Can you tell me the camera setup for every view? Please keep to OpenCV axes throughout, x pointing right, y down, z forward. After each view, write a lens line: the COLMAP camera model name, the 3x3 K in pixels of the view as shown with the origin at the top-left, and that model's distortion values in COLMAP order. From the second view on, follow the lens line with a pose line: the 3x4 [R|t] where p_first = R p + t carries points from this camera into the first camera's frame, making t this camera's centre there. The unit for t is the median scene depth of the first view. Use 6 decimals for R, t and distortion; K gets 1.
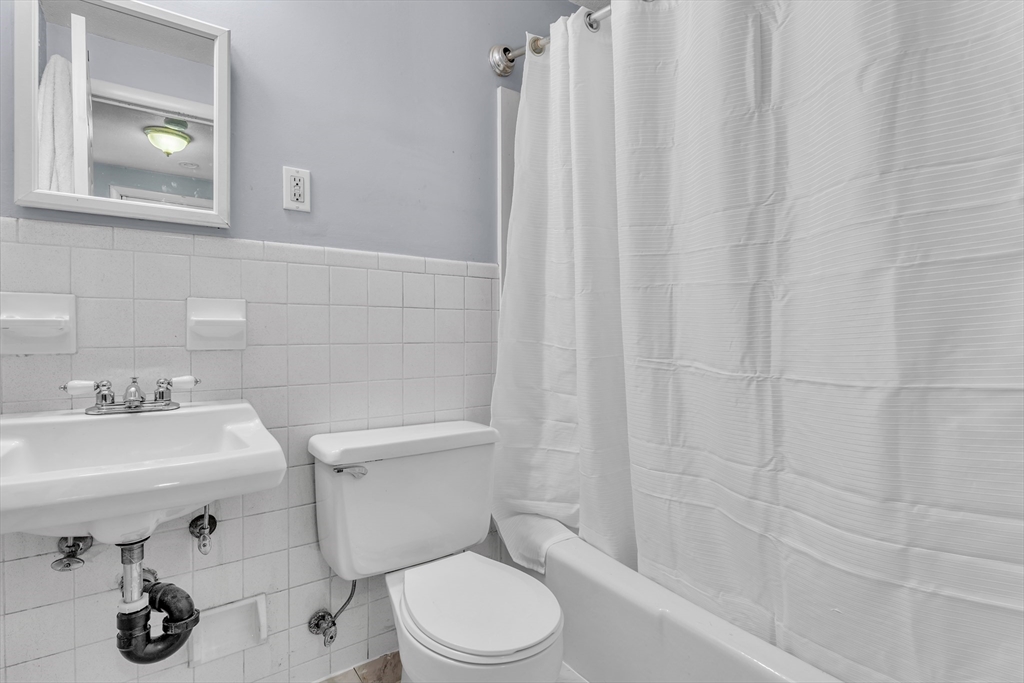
lens RADIAL K [[471.9, 0, 507.3], [0, 471.9, 327.9], [0, 0, 1]] dist [0.000691, -0.000615]
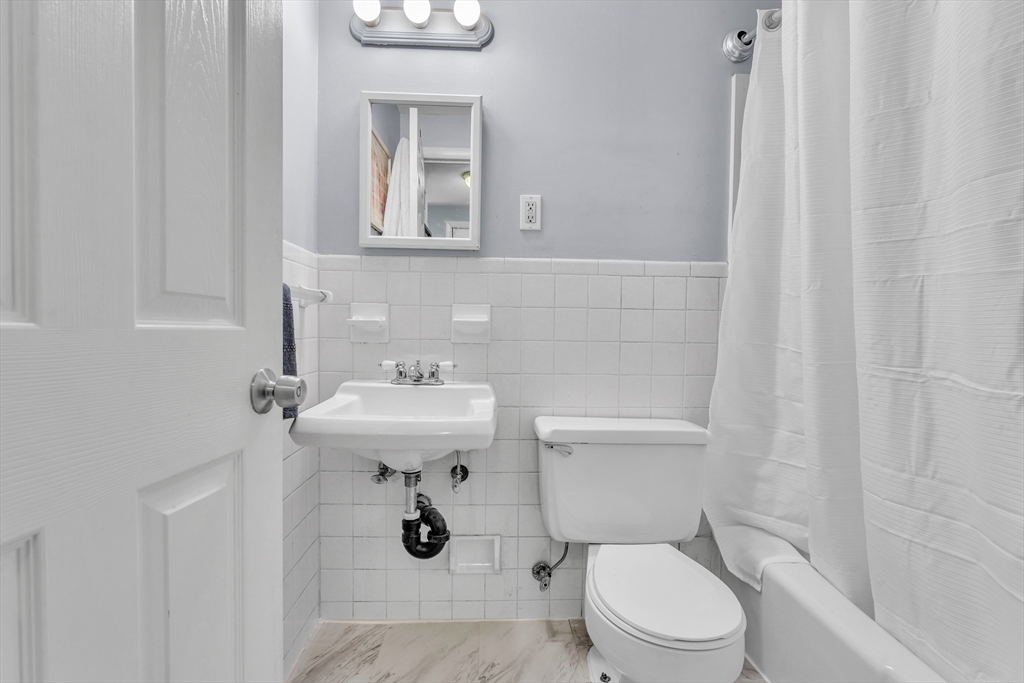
lens RADIAL K [[449.6, 0, 511.8], [0, 449.6, 334.1], [0, 0, 1]] dist [-0.001330, 0.000259]
pose [[0.855223, 0.015164, -0.518038, 0.136234], [-0.008554, 0.999849, 0.015145, 0.001463], [0.518189, -0.008521, 0.855224, -0.016281]]
